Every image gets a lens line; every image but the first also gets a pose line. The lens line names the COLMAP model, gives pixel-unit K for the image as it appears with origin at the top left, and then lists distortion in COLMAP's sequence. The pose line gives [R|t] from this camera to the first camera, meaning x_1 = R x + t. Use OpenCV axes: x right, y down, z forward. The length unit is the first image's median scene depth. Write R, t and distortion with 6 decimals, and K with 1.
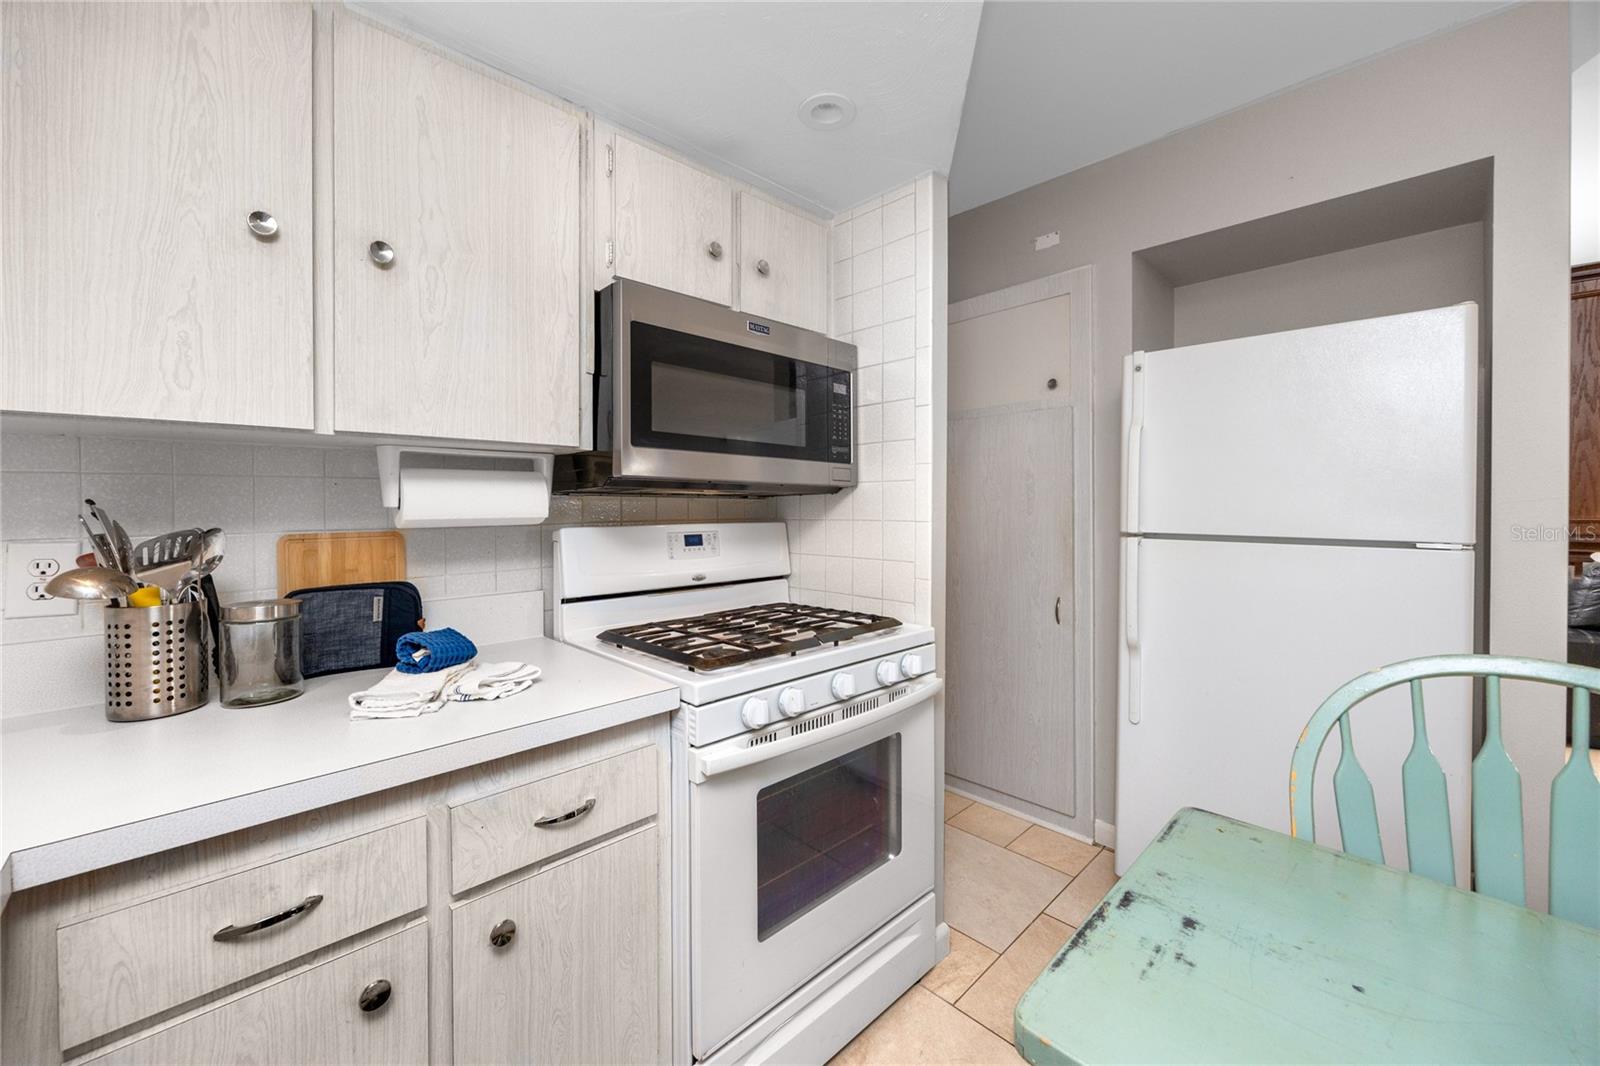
lens RADIAL K [[627.1, 0, 789.9], [0, 627.1, 505.8], [0, 0, 1]] dist [-0.001465, -0.000132]
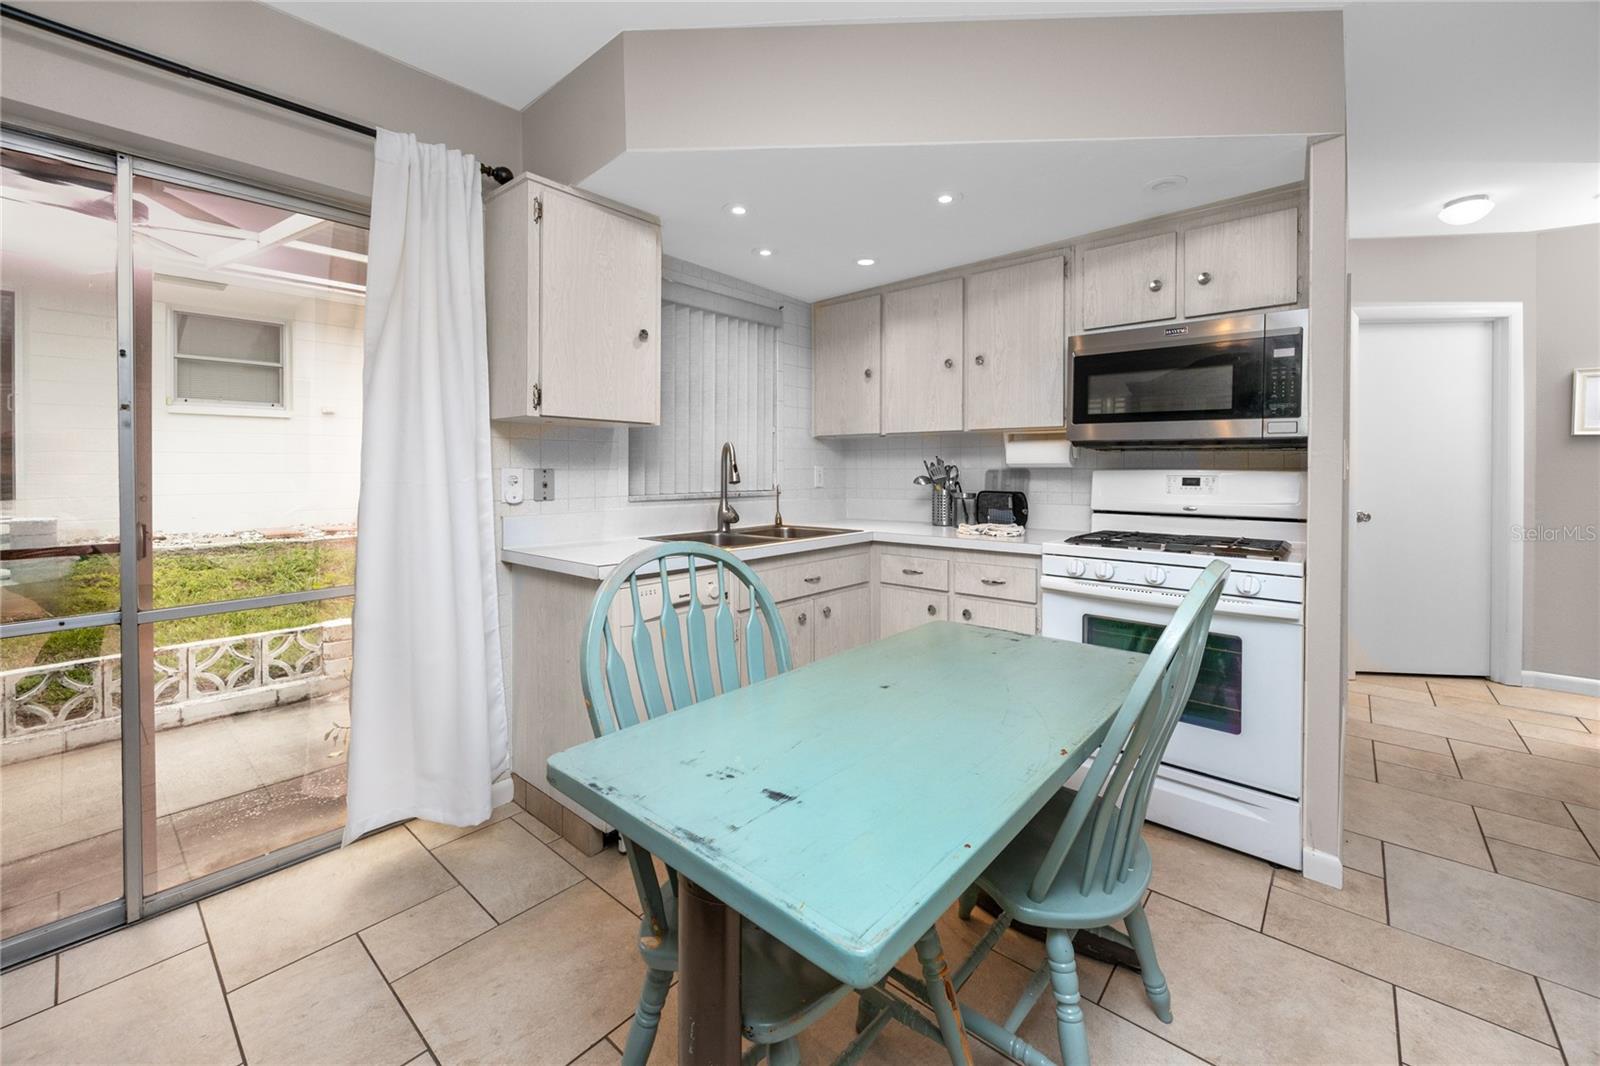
lens RADIAL K [[631.0, 0, 802.2], [0, 631.0, 462.9], [0, 0, 1]] dist [-0.002123, -0.000151]
pose [[0.095966, -0.007665, -0.995355, 1.322060], [-0.009813, 0.999914, -0.008646, 0.038720], [0.995336, 0.010597, 0.095883, 0.012924]]
